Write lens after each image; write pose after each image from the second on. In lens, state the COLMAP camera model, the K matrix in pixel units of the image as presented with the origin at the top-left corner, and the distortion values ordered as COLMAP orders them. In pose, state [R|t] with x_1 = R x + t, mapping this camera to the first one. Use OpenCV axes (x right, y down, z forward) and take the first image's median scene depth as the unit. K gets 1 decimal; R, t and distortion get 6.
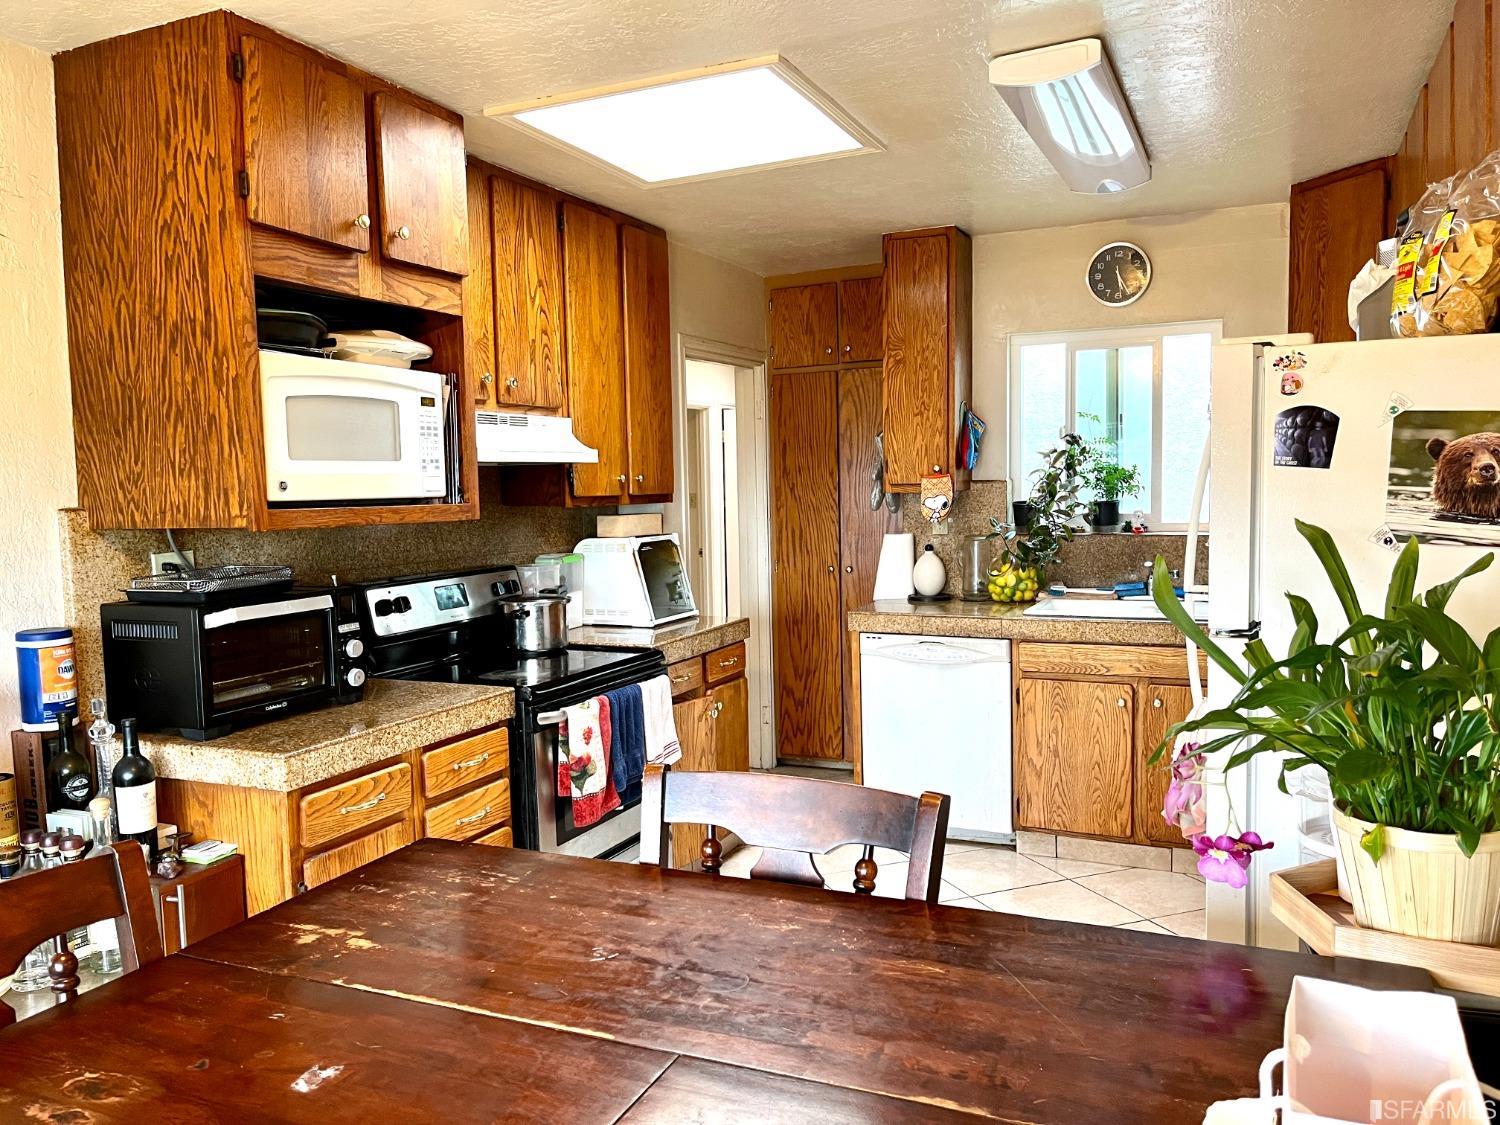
lens RADIAL K [[1134.0, 0, 750.0], [0, 1134.0, 562.5], [0, 0, 1]] dist [0.060553, -0.083406]
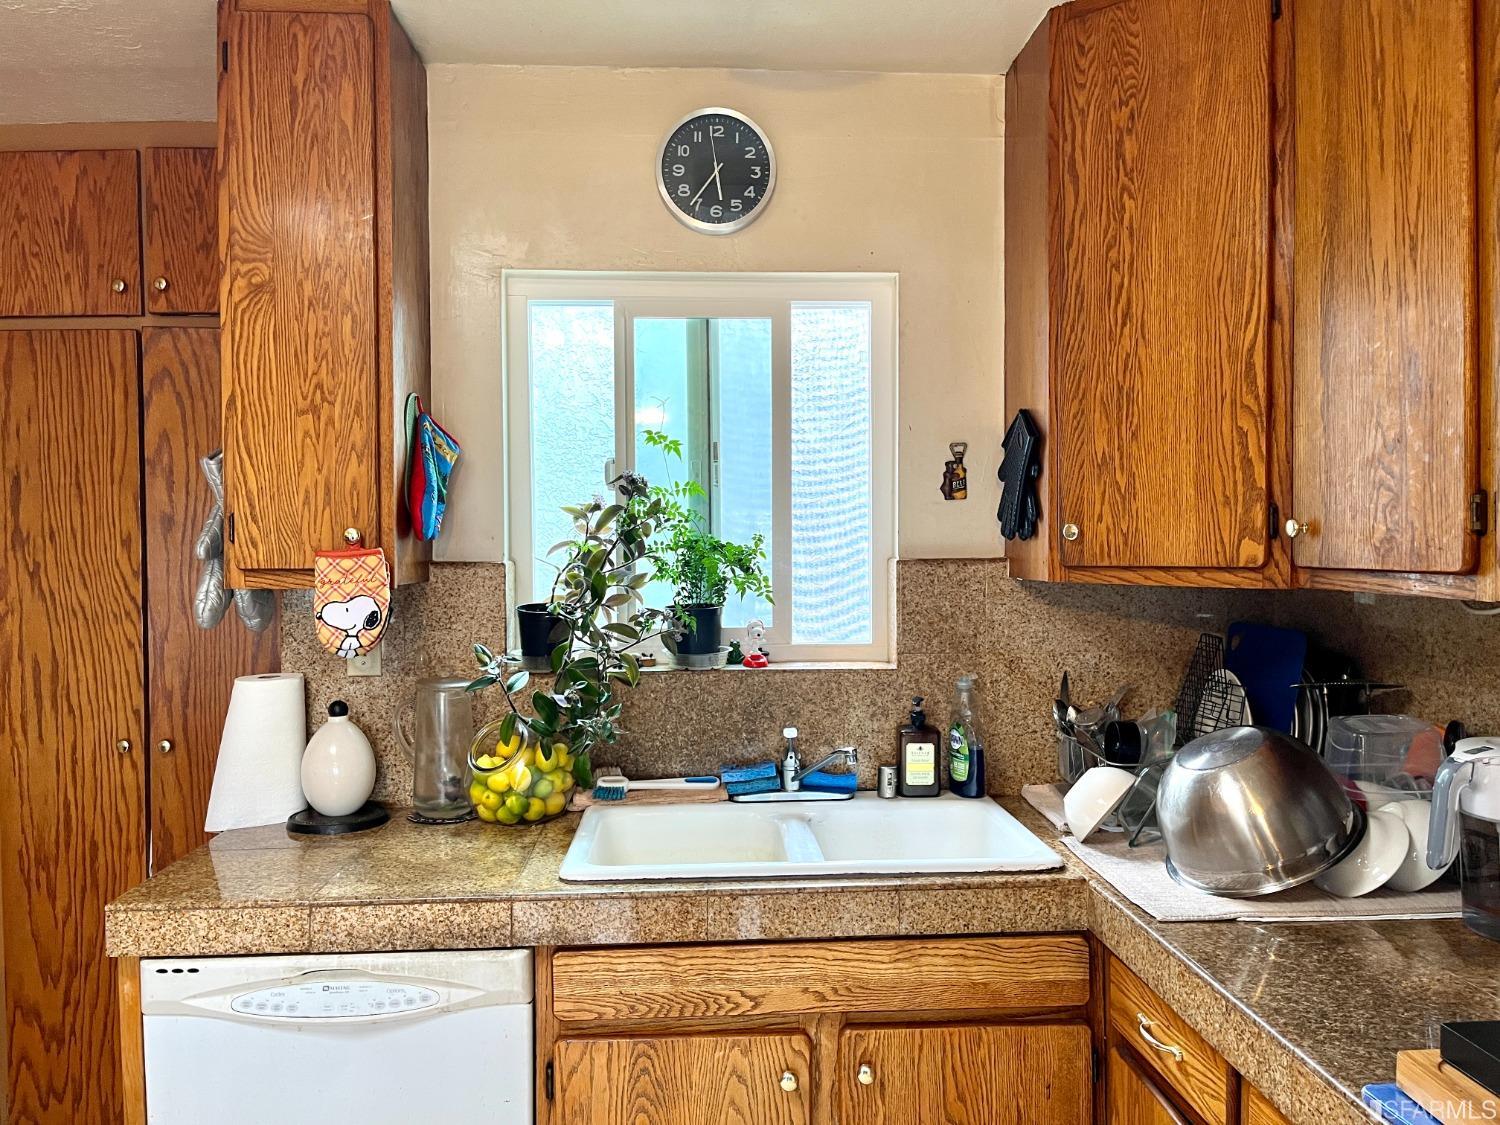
lens RADIAL K [[1134.0, 0, 750.0], [0, 1134.0, 562.5], [0, 0, 1]] dist [0.060553, -0.083406]
pose [[0.888576, 0.007430, 0.458669, 0.096643], [0.022338, 0.997982, -0.059441, -0.041958], [-0.458185, 0.063064, 0.886617, 0.528334]]
